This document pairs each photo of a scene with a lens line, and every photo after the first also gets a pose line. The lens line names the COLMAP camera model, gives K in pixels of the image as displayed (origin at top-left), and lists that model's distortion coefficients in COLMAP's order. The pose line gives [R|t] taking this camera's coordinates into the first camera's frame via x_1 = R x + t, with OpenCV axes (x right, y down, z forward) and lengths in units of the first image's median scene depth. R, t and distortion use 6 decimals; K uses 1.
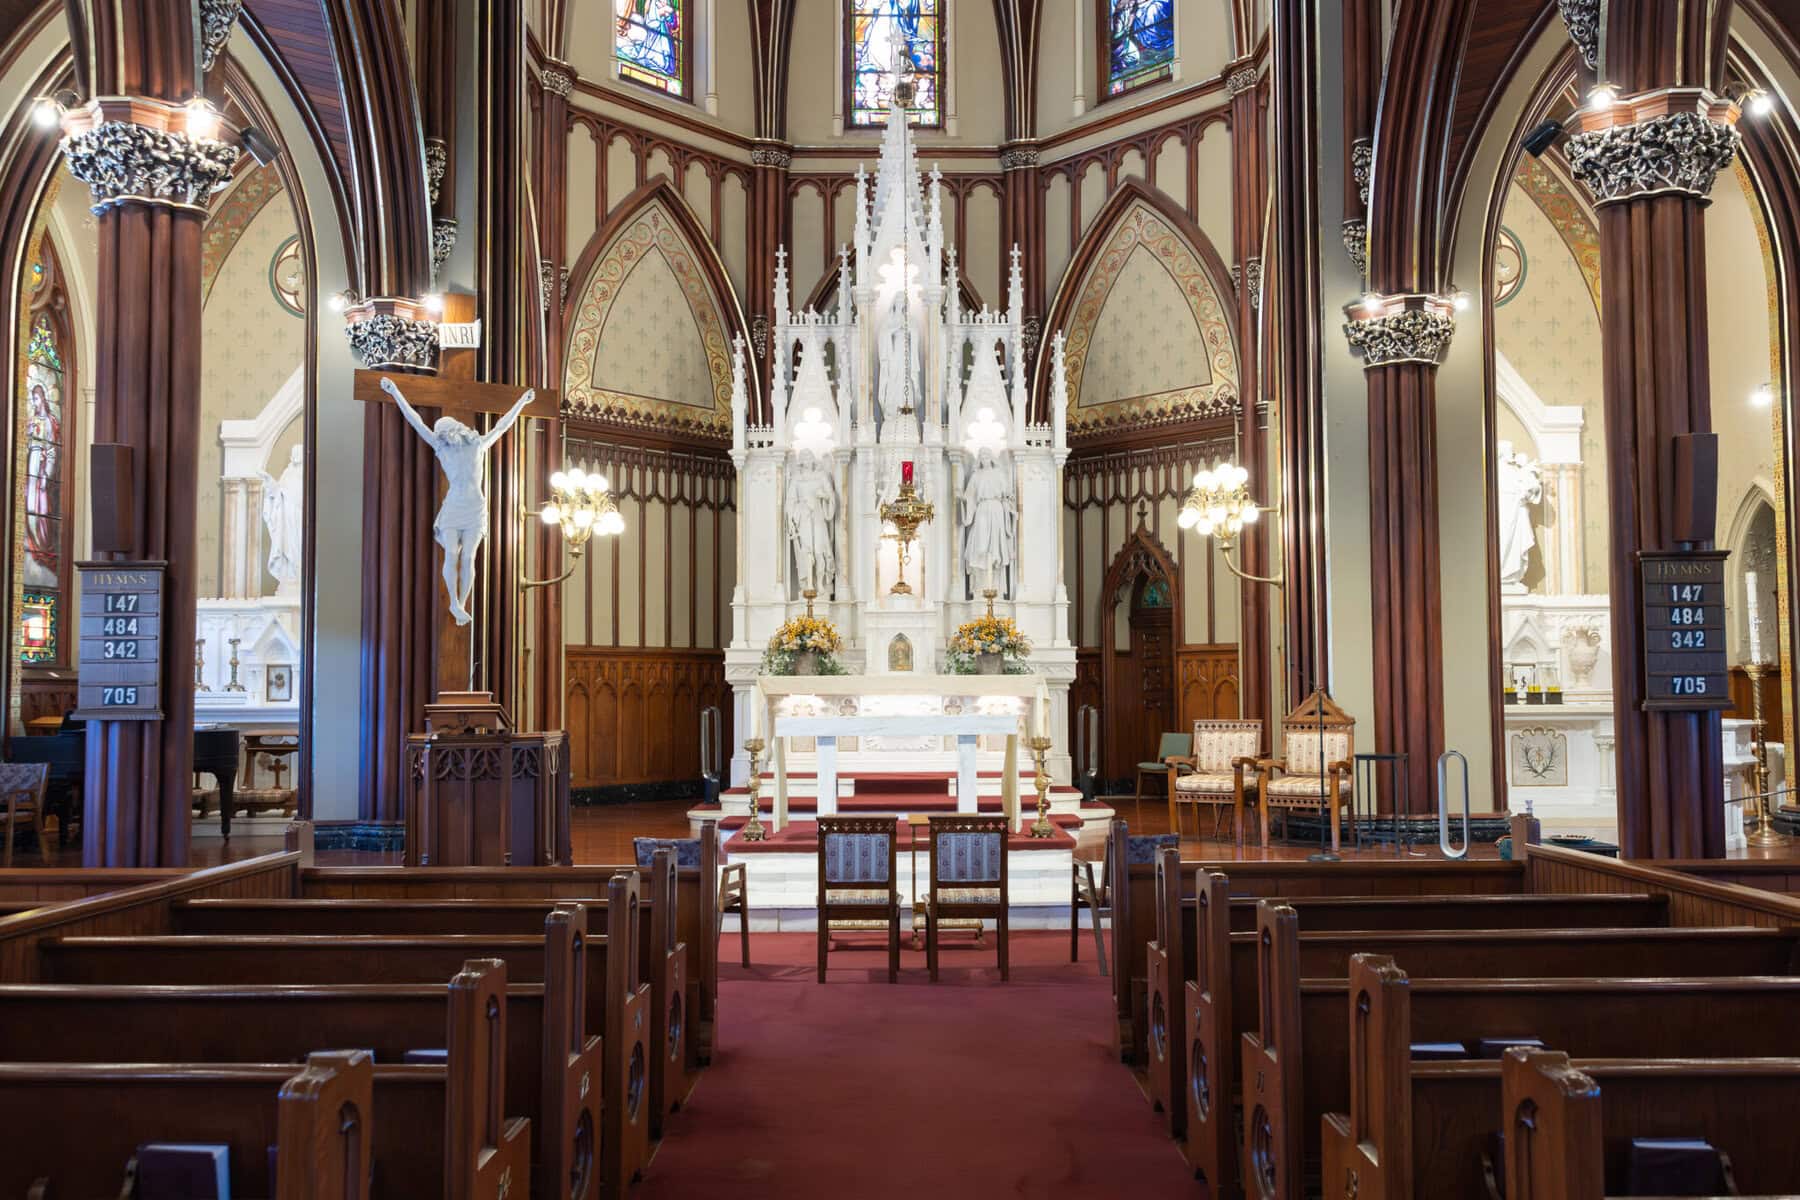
lens RADIAL K [[1468.7, 0, 907.5], [0, 1468.7, 616.1], [0, 0, 1]] dist [0.004388, 0.017267]
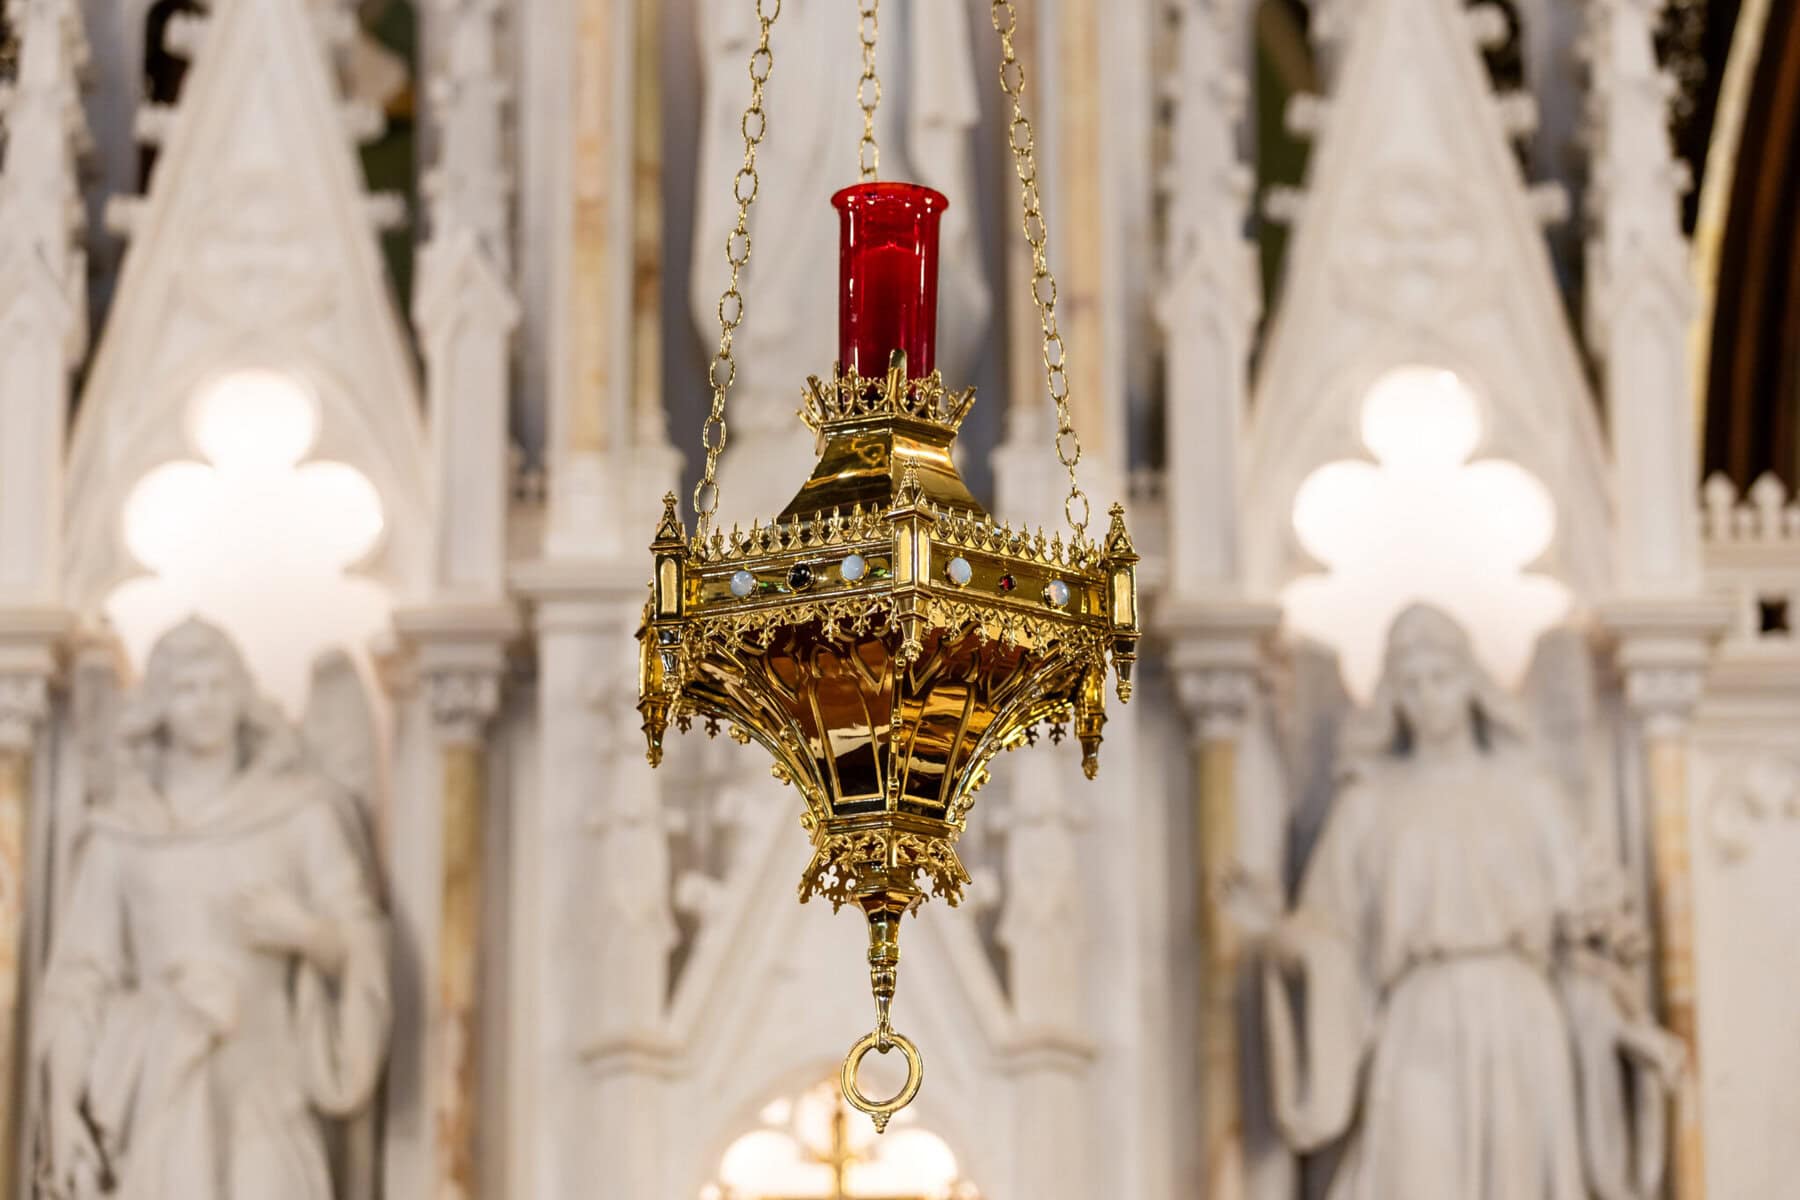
lens RADIAL K [[5528.6, 0, 894.5], [0, 5528.6, 600.0], [0, 0, 1]] dist [0.012570, 0.000000]
pose [[0.999998, -0.001749, 0.000238, 0.000074], [0.001755, 0.971034, -0.238933, 0.014860], [0.000187, 0.238933, 0.971036, 0.472590]]
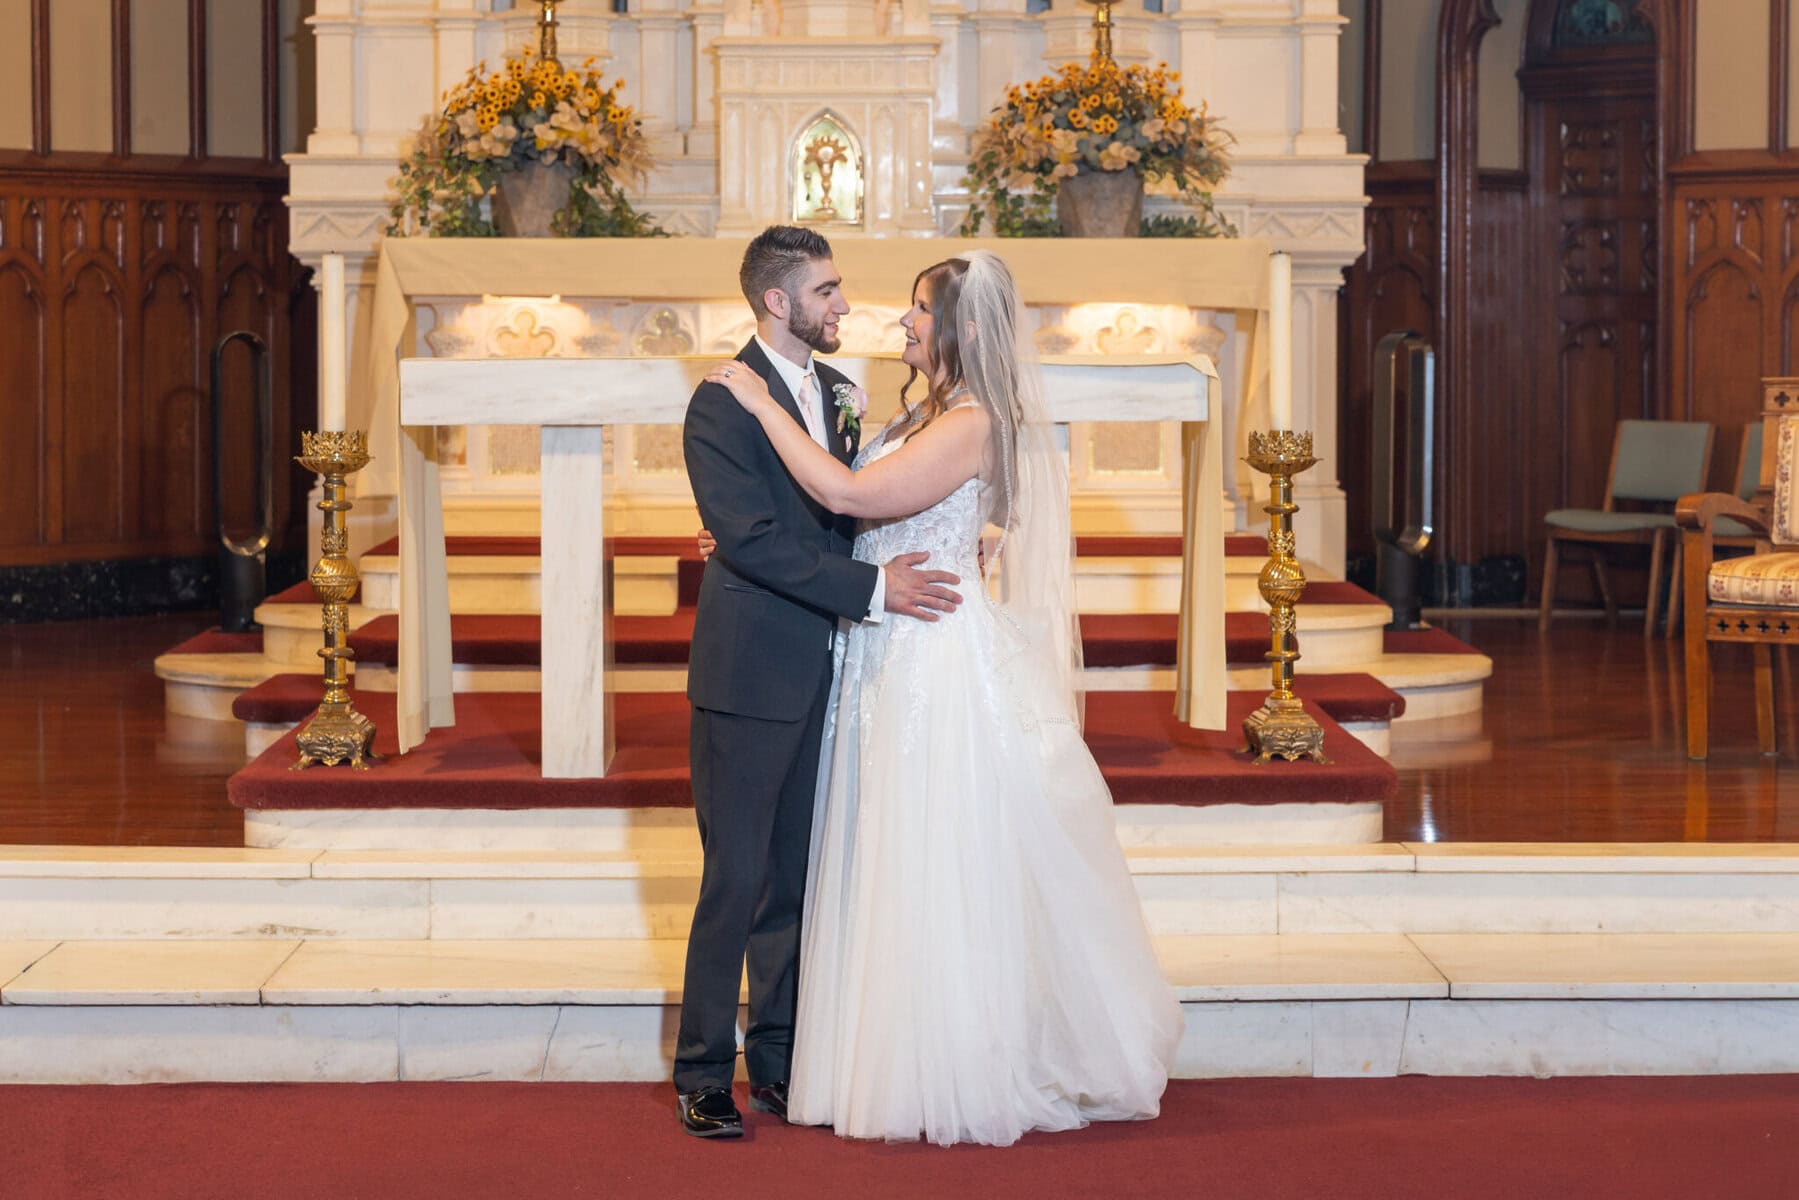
lens RADIAL K [[3997.0, 0, 892.8], [0, 3997.0, 506.9], [0, 0, 1]] dist [-0.007723, 0.000000]
pose [[0.999947, 0.004356, 0.009350, 0.001890], [-0.005287, 0.994773, 0.101969, 0.008624], [-0.008857, -0.102013, 0.994744, 0.109372]]
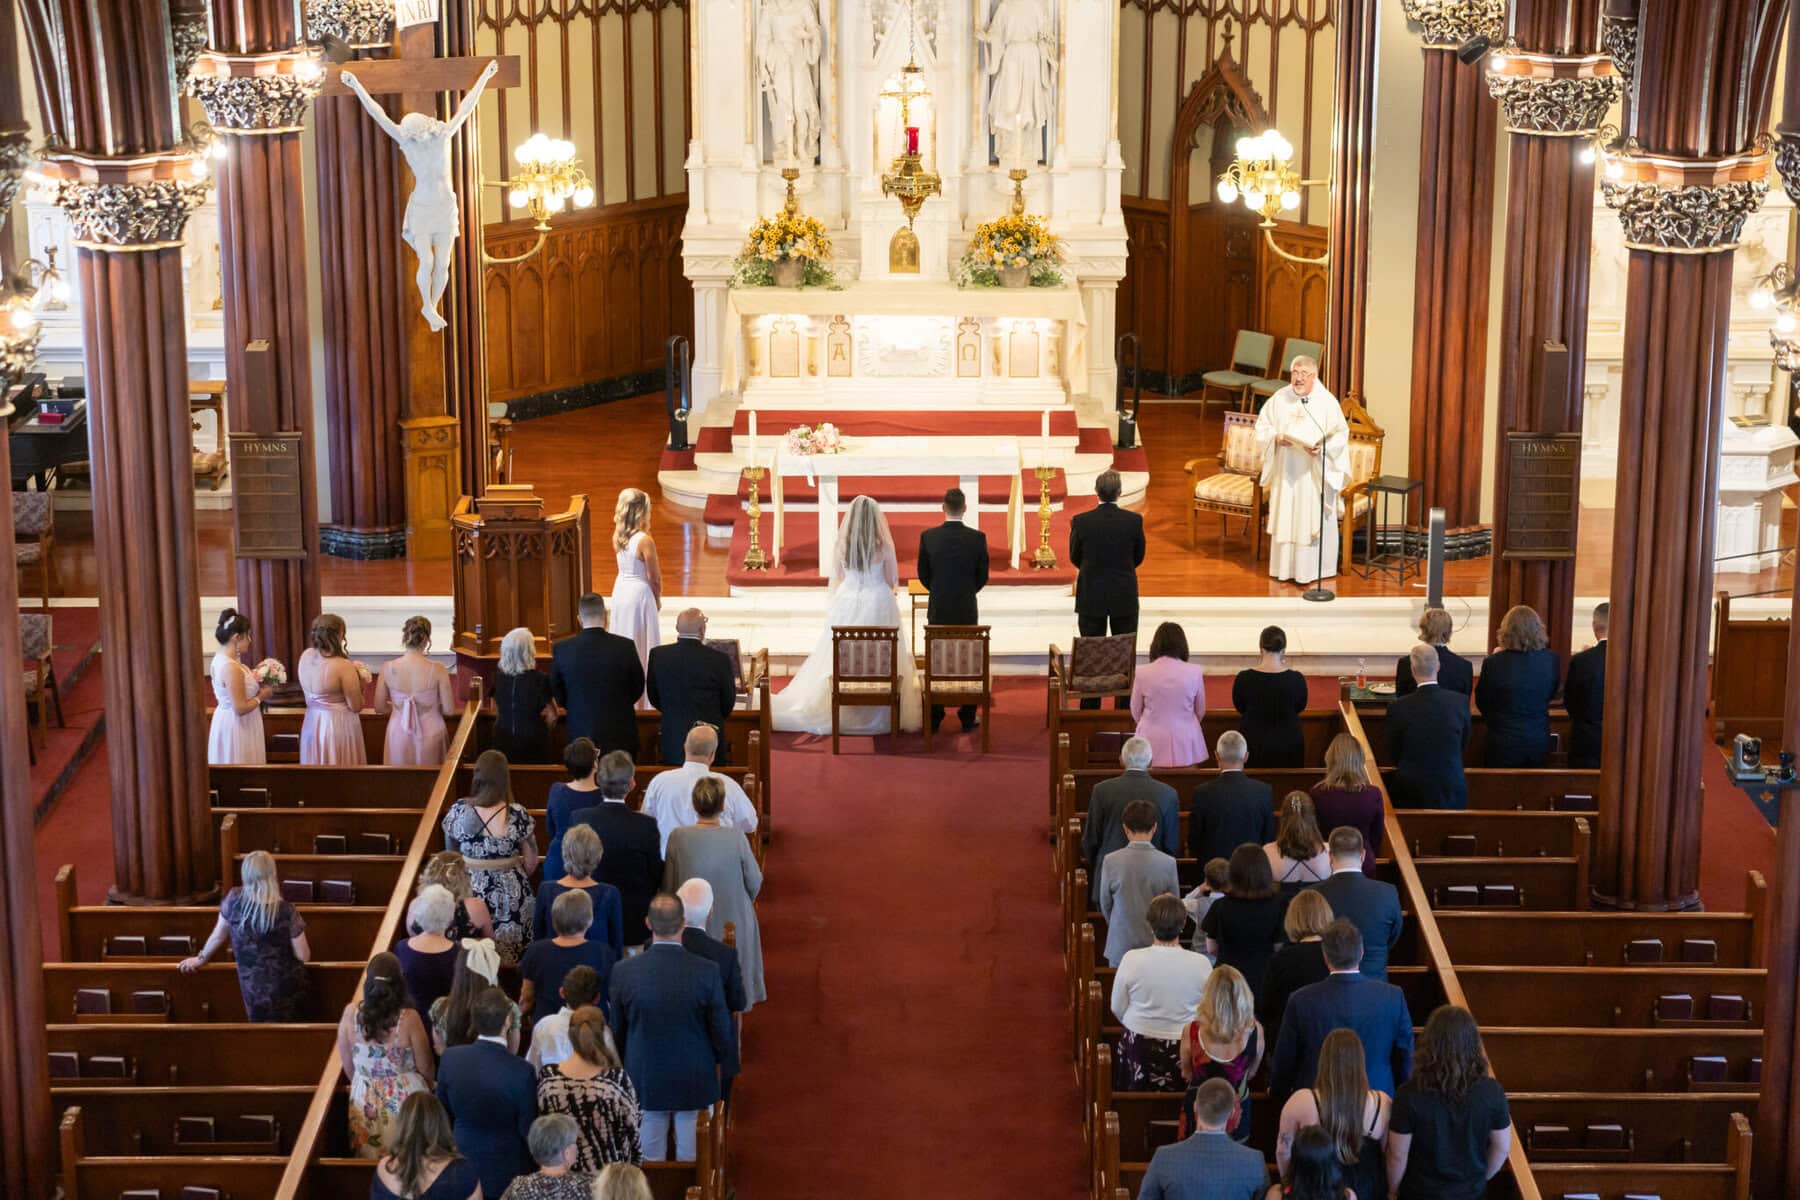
lens RADIAL K [[3534.4, 0, 906.3], [0, 3534.4, 597.8], [0, 0, 1]] dist [0.006466, 0.000000]
pose [[0.999960, 0.007586, -0.004677, 0.006438], [-0.005683, 0.947028, 0.321101, -0.399790], [0.006866, -0.321062, 0.947033, -0.852792]]
